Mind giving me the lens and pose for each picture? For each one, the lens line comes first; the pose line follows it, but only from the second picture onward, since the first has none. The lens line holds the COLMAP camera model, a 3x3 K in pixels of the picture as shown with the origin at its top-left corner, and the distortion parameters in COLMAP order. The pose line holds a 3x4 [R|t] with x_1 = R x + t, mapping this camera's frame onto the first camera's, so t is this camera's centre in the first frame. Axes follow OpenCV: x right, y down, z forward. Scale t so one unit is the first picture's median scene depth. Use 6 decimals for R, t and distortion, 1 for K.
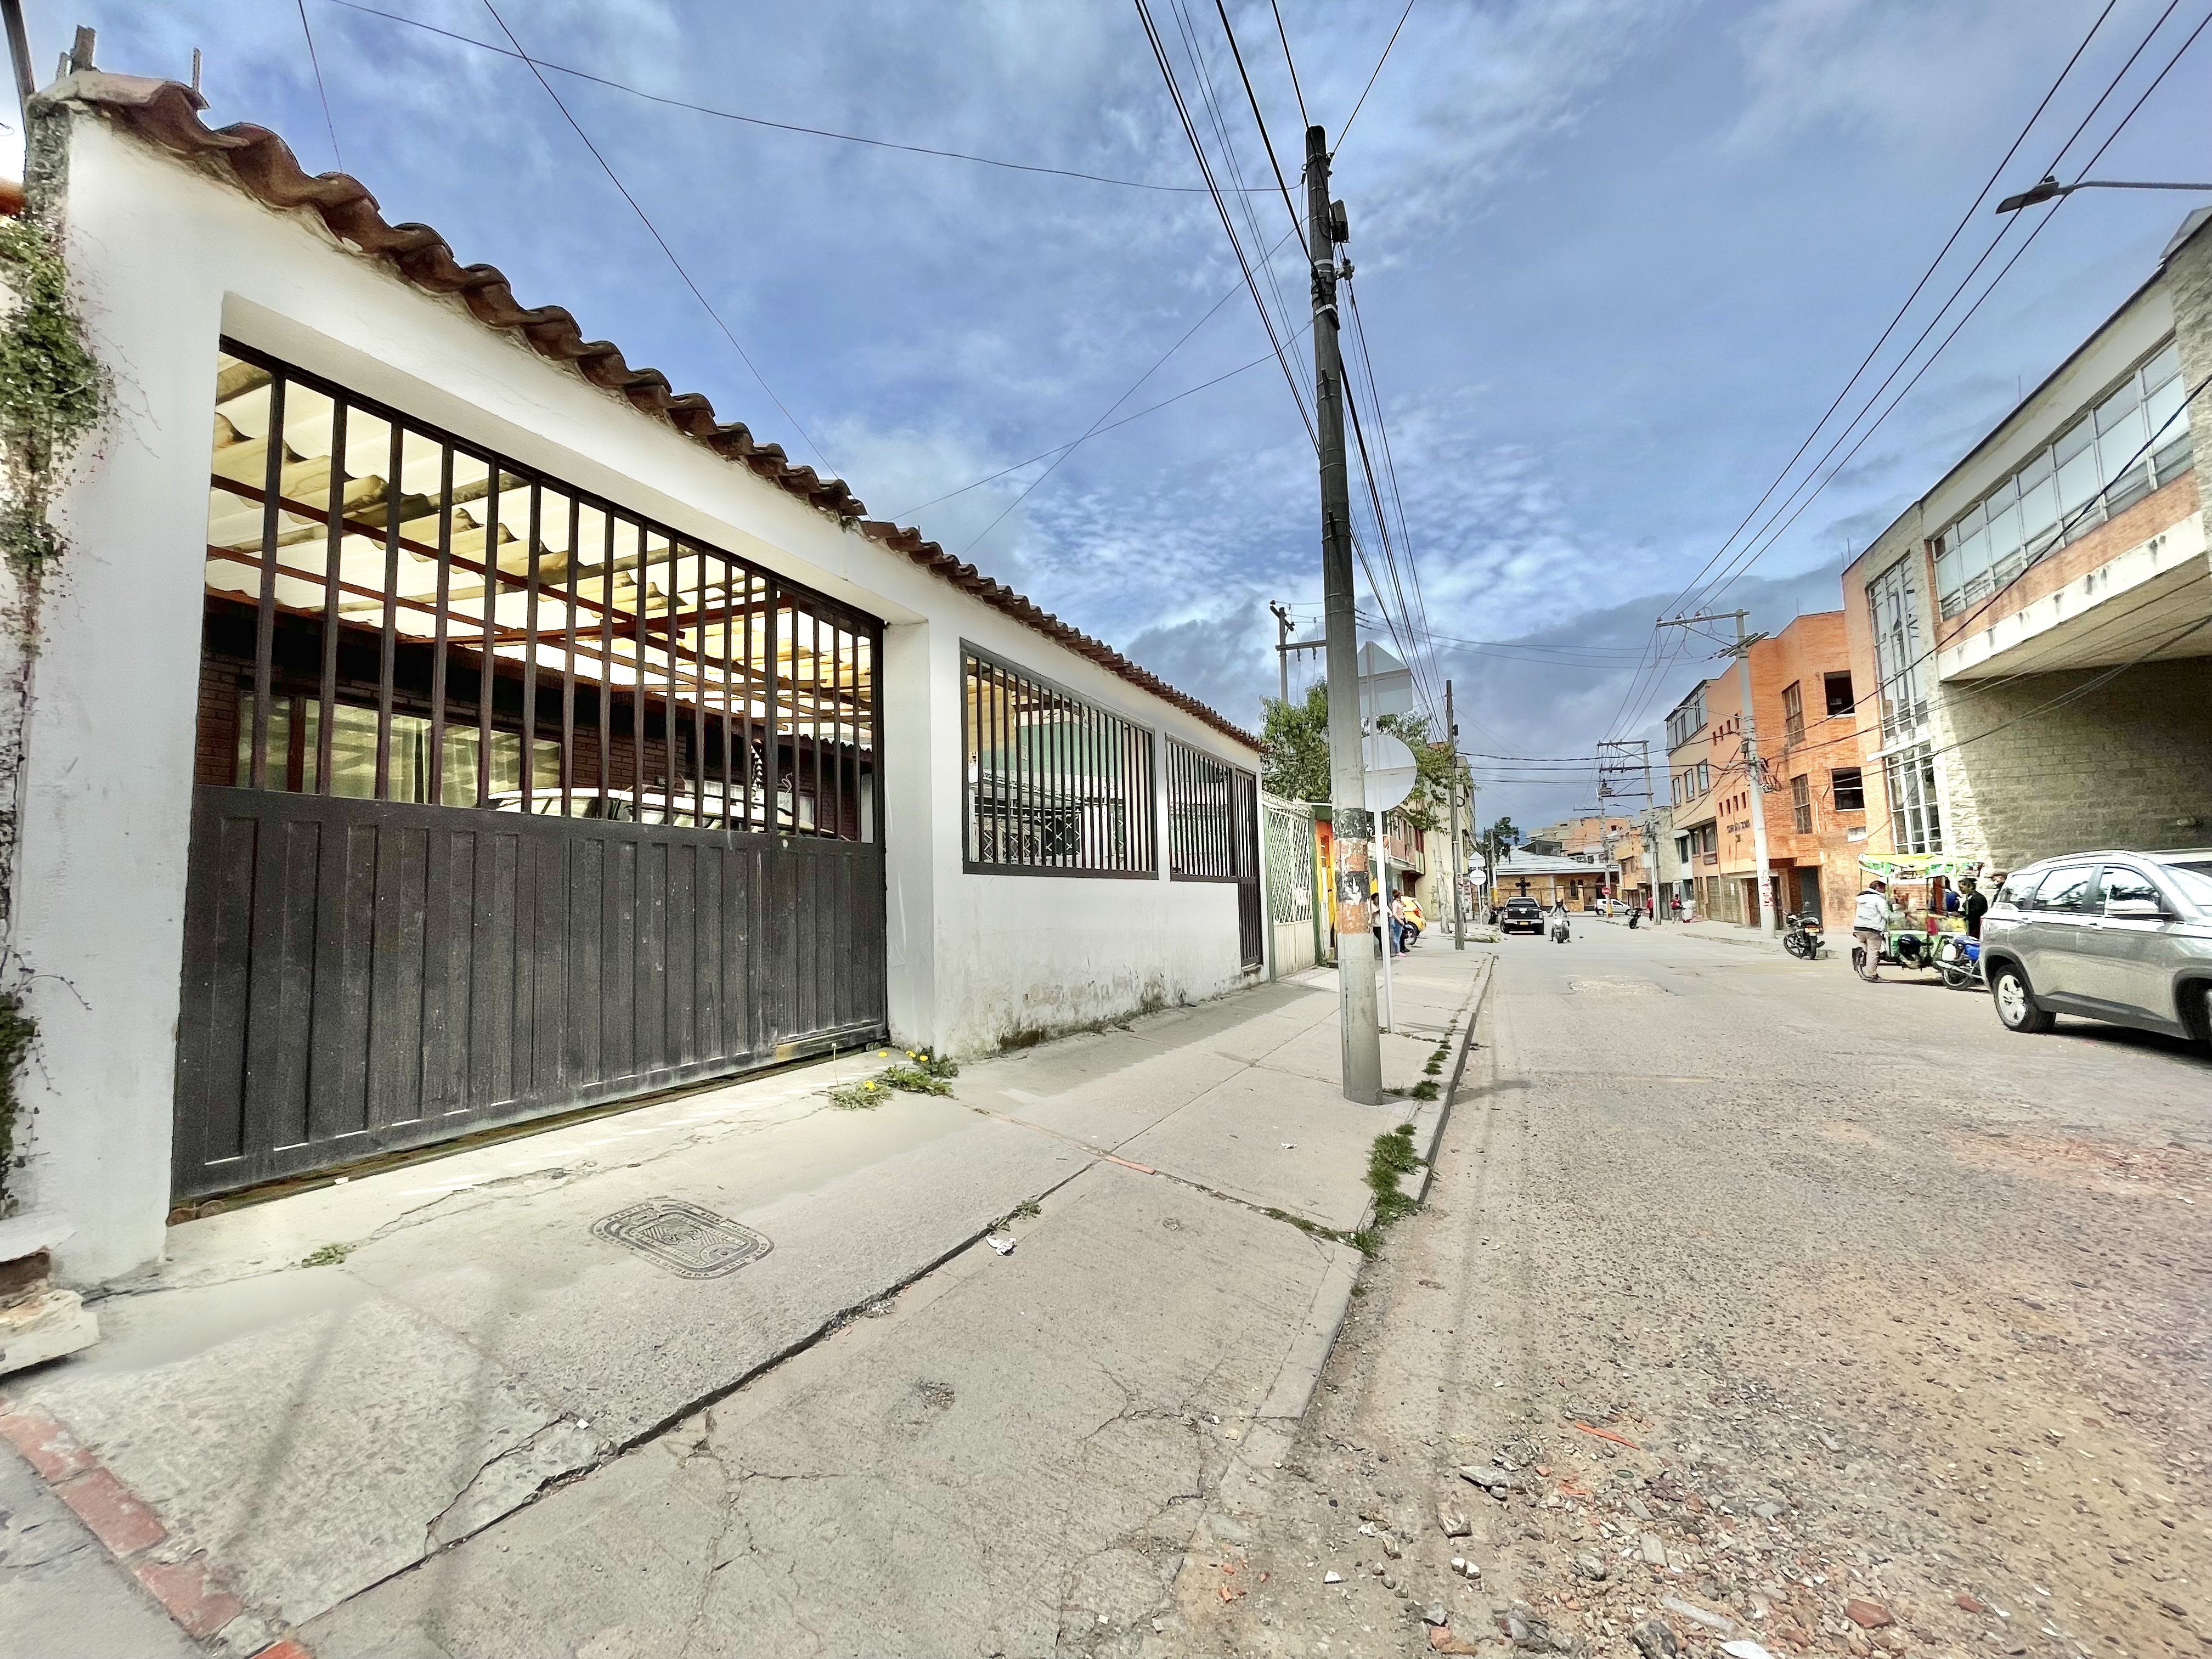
lens RADIAL K [[891.0, 0, 1101.9], [0, 891.0, 825.4], [0, 0, 1]] dist [-0.000583, 0.000030]
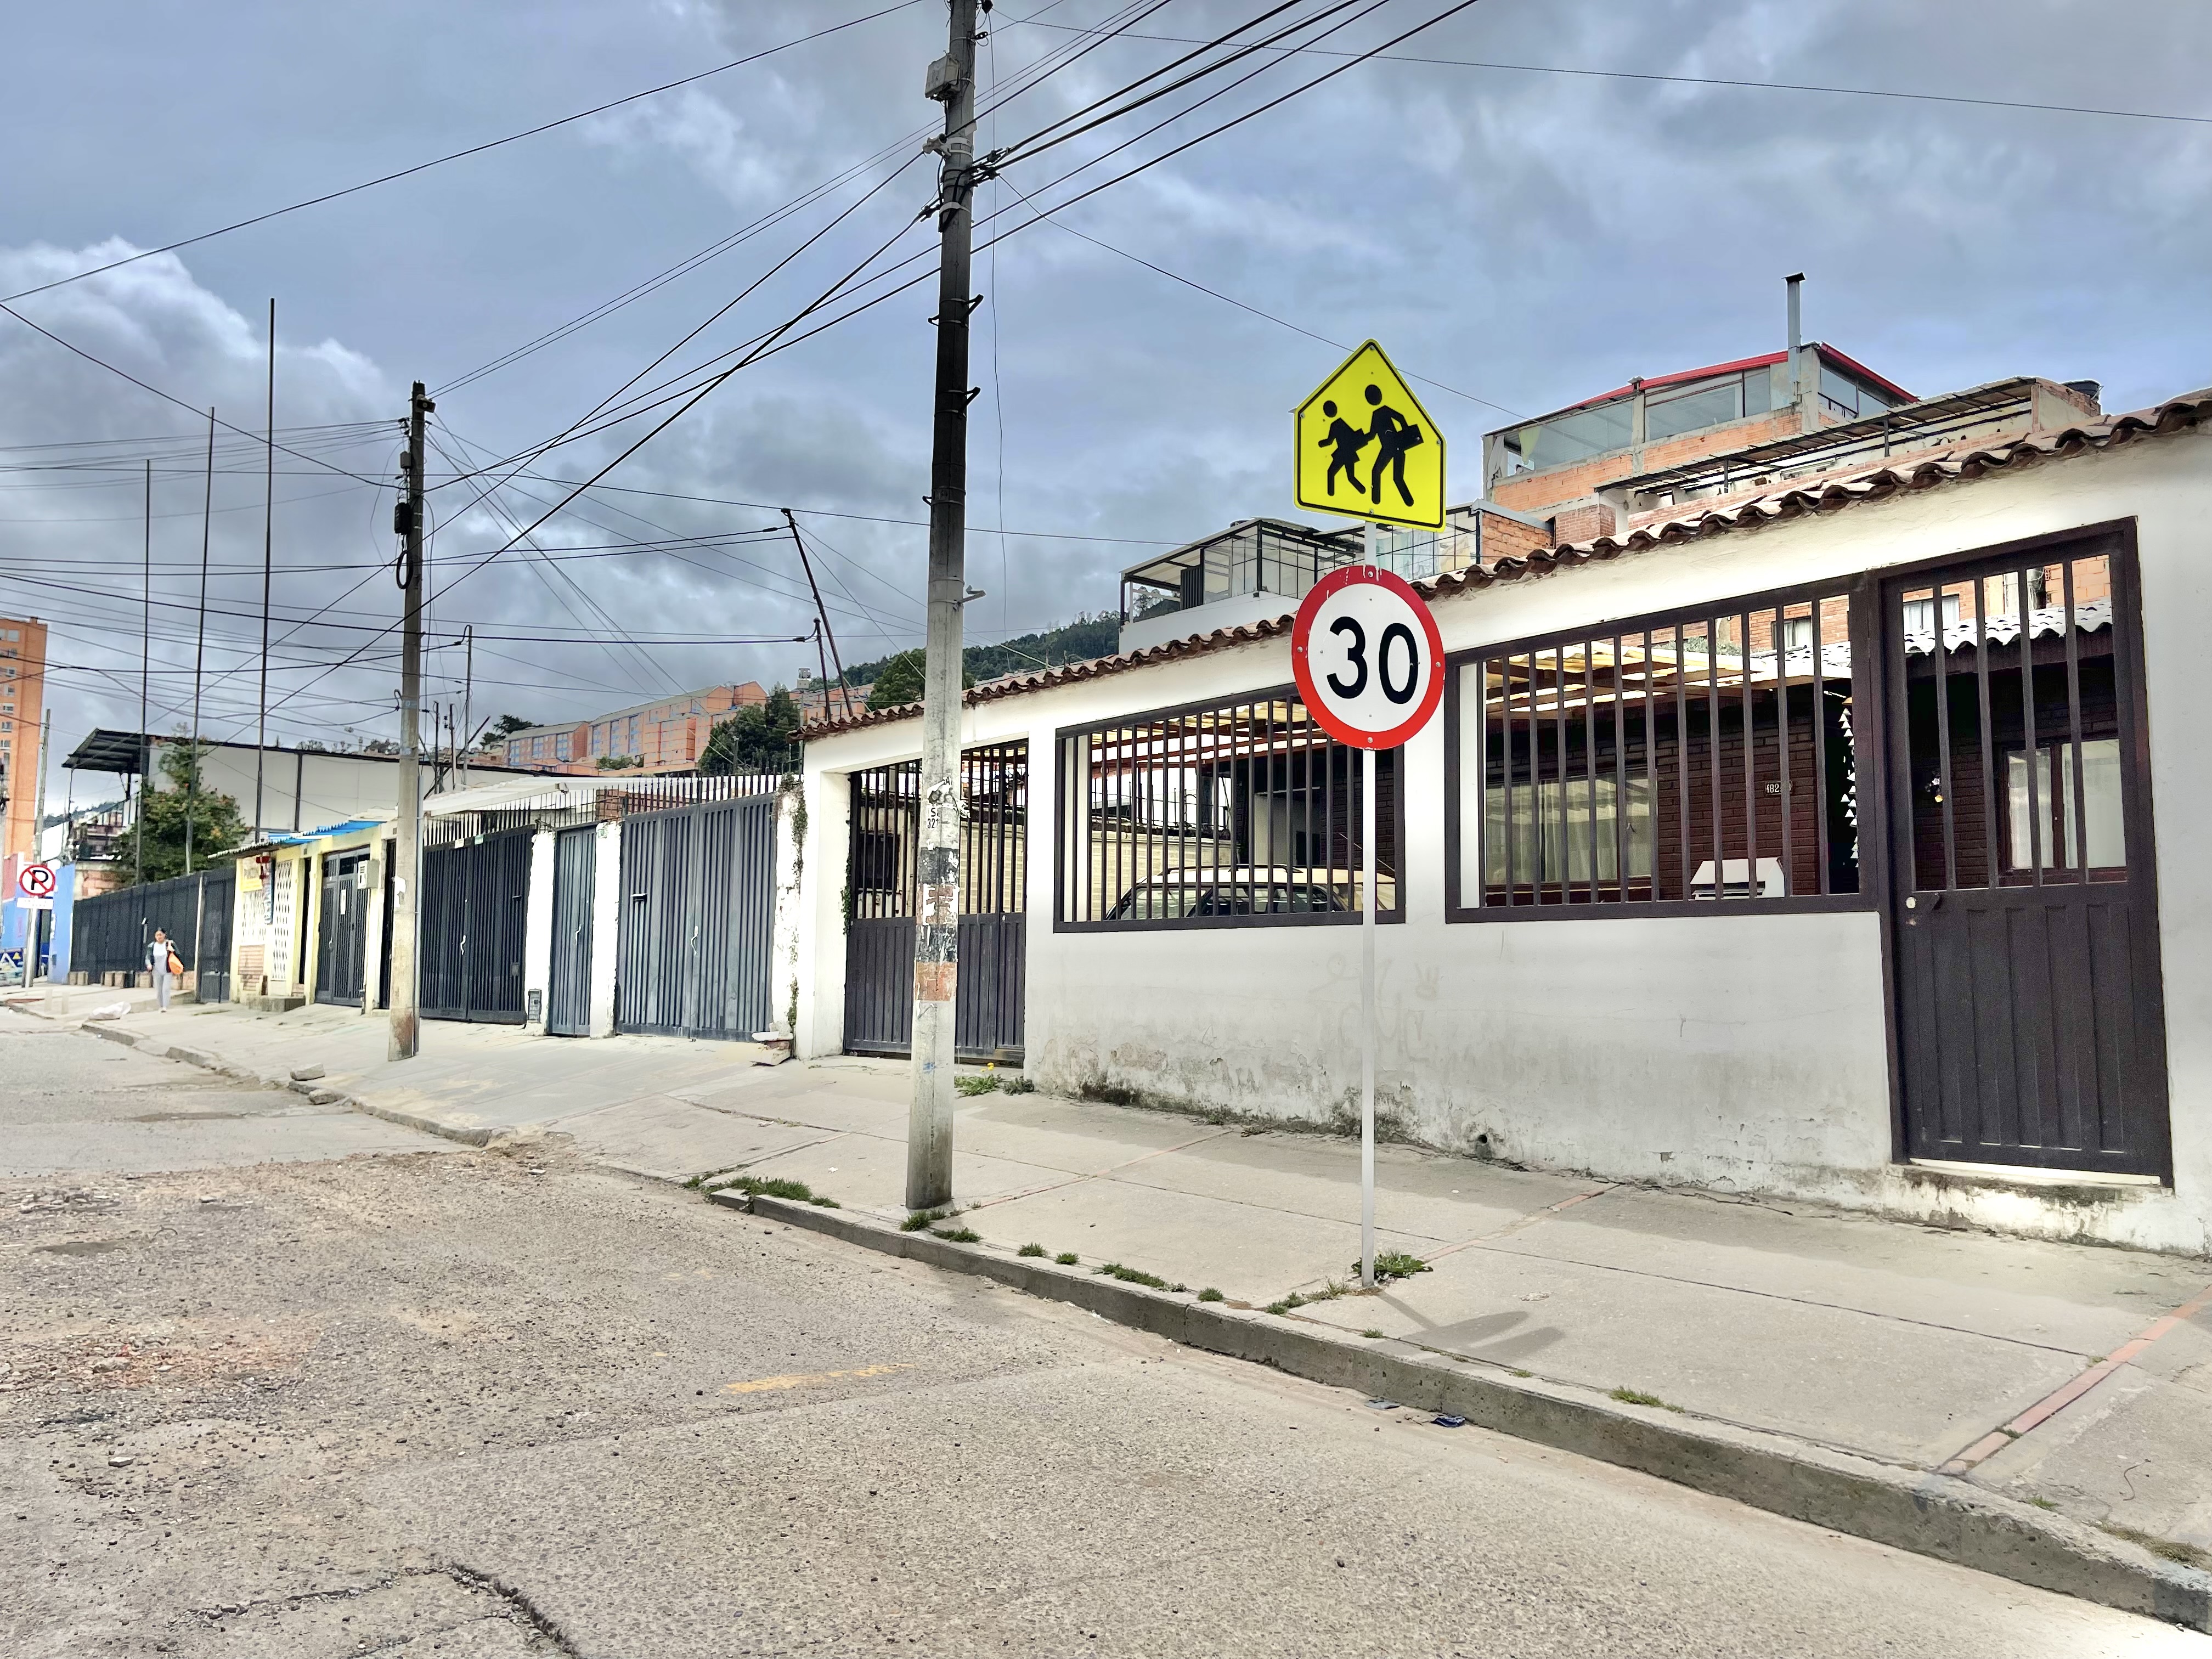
lens RADIAL K [[1685.6, 0, 1106.0], [0, 1685.6, 829.5], [0, 0, 1]] dist [0.030934, -0.002181]
pose [[-0.466699, -0.056431, -0.882614, 1.650936], [0.081273, 0.991003, -0.106336, 0.149644], [0.880674, -0.121359, -0.457914, 1.951923]]
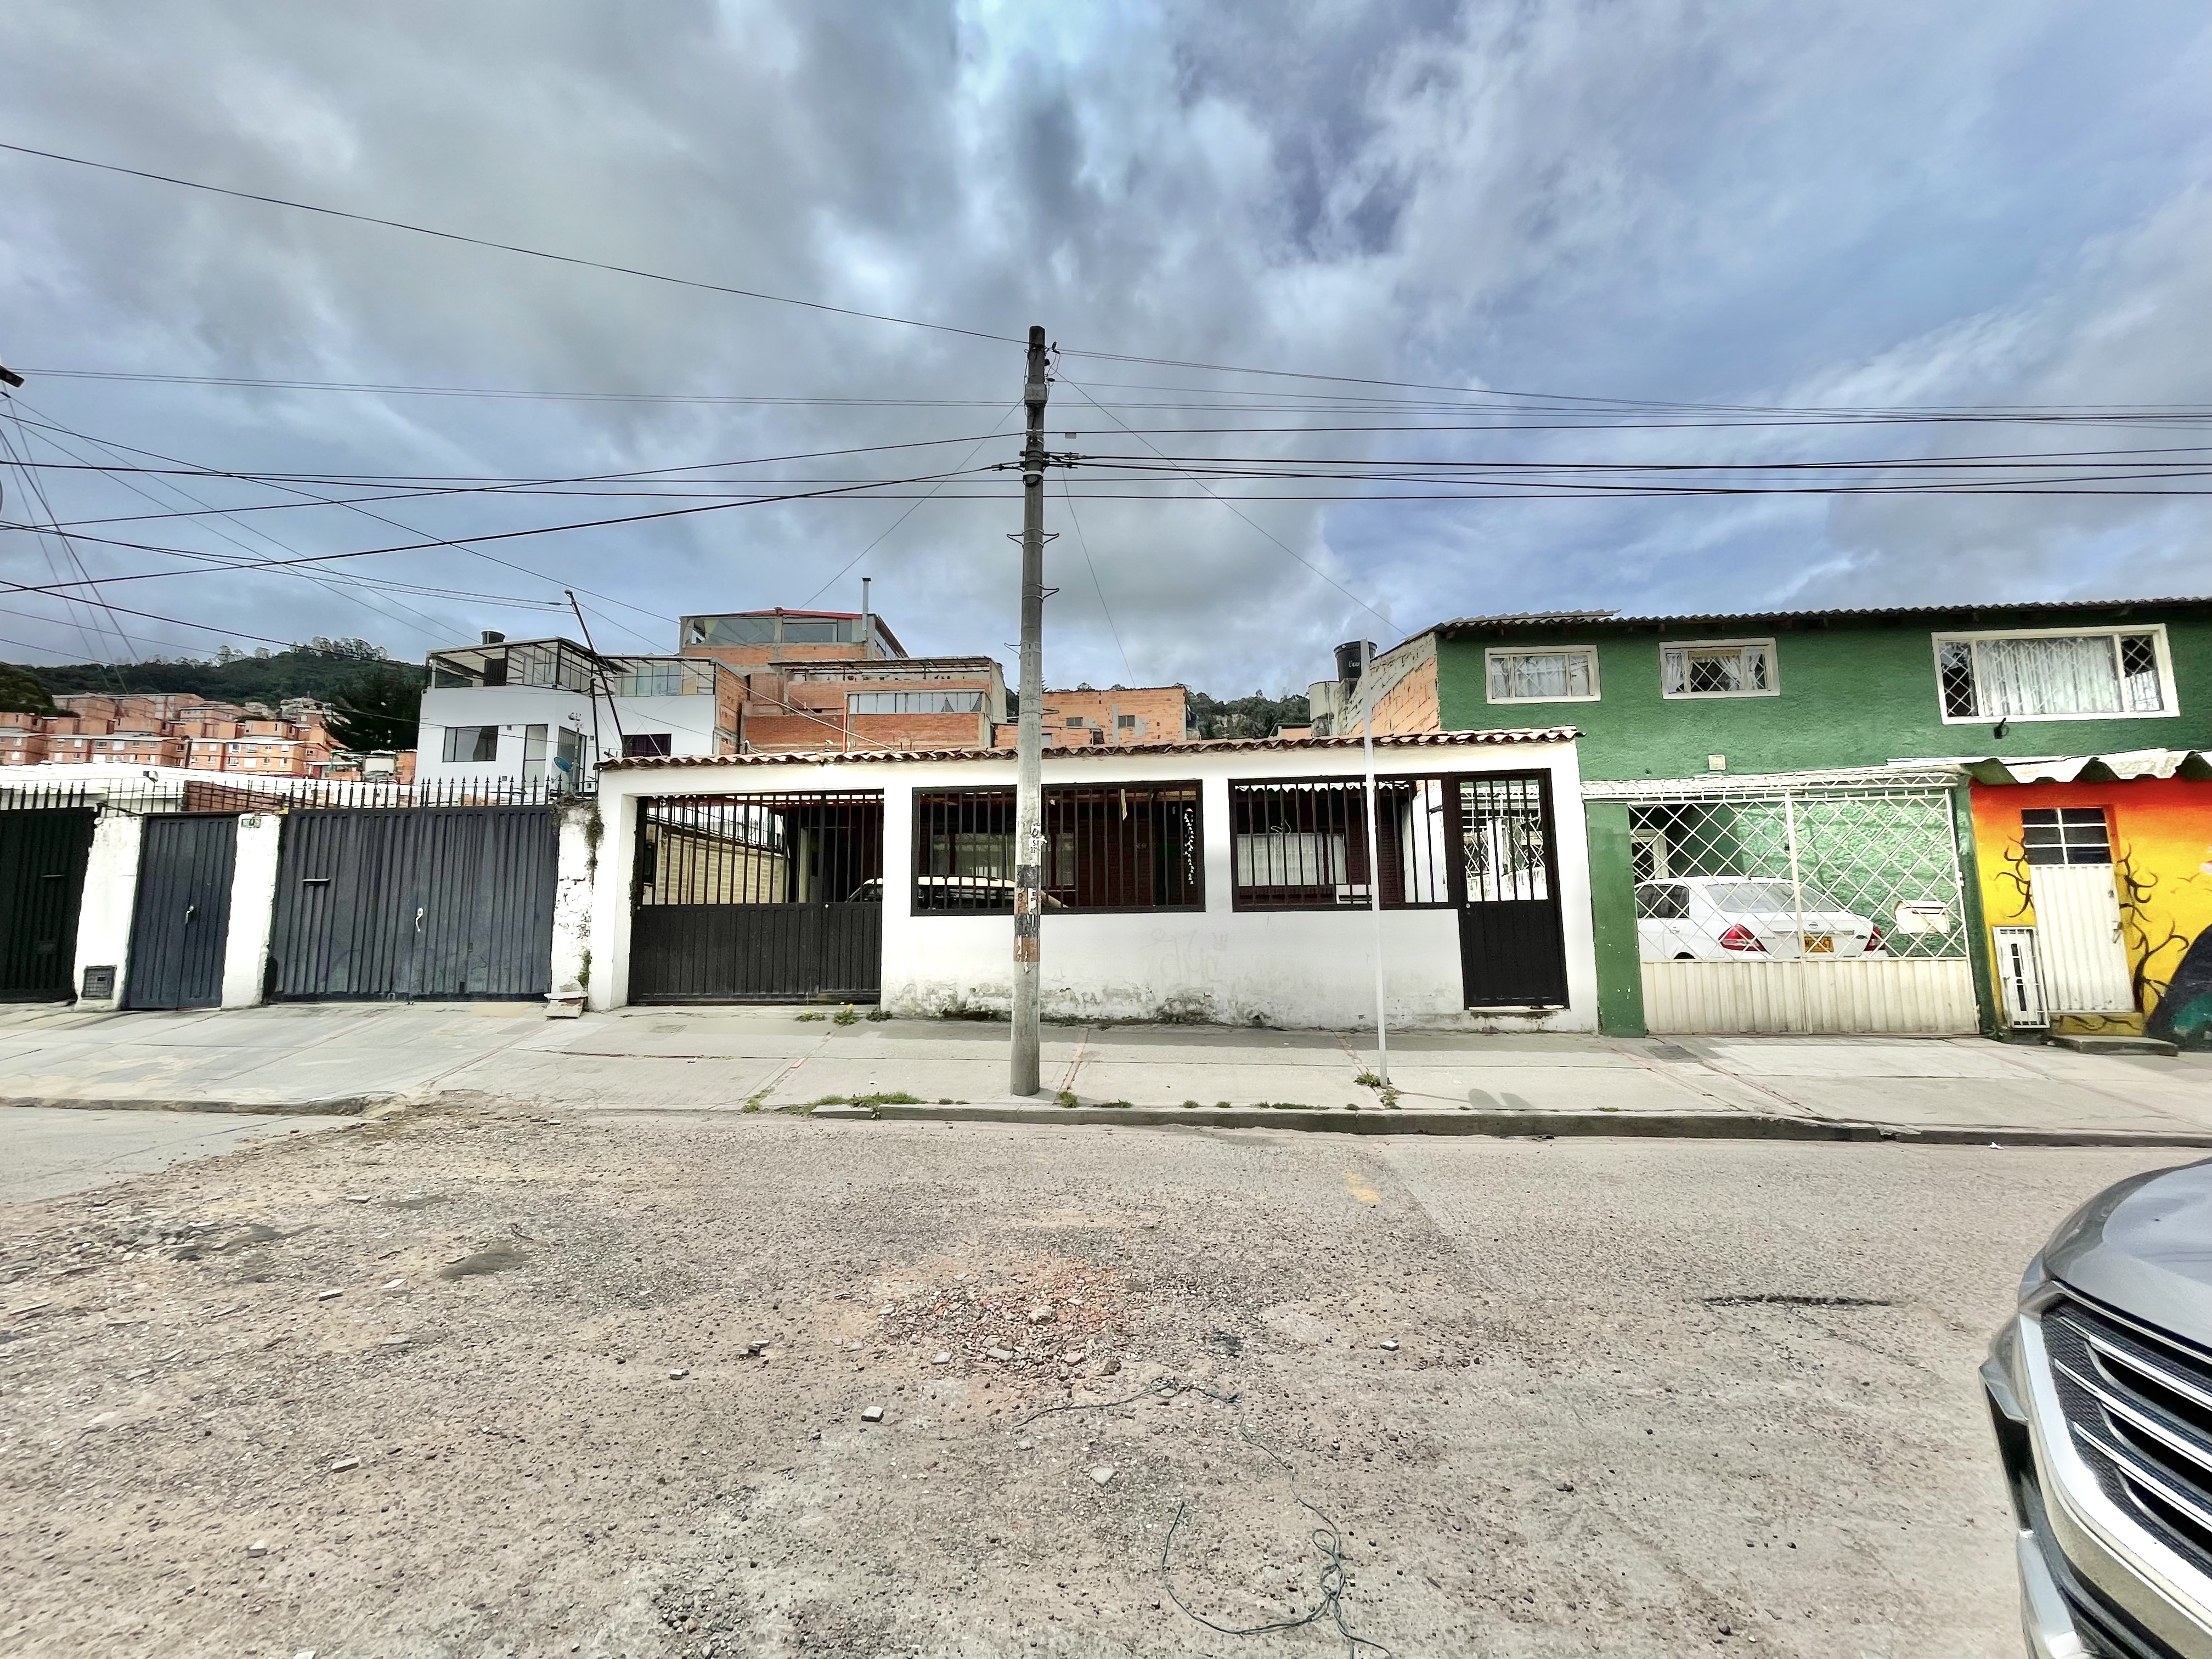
lens RADIAL K [[888.0, 0, 1100.4], [0, 888.0, 829.7], [0, 0, 1]] dist [0.000196, 0.000000]
pose [[0.331410, -0.082691, -0.939856, 1.616067], [0.085708, 0.994672, -0.057291, 0.013566], [0.939586, -0.061566, 0.336731, 0.711188]]
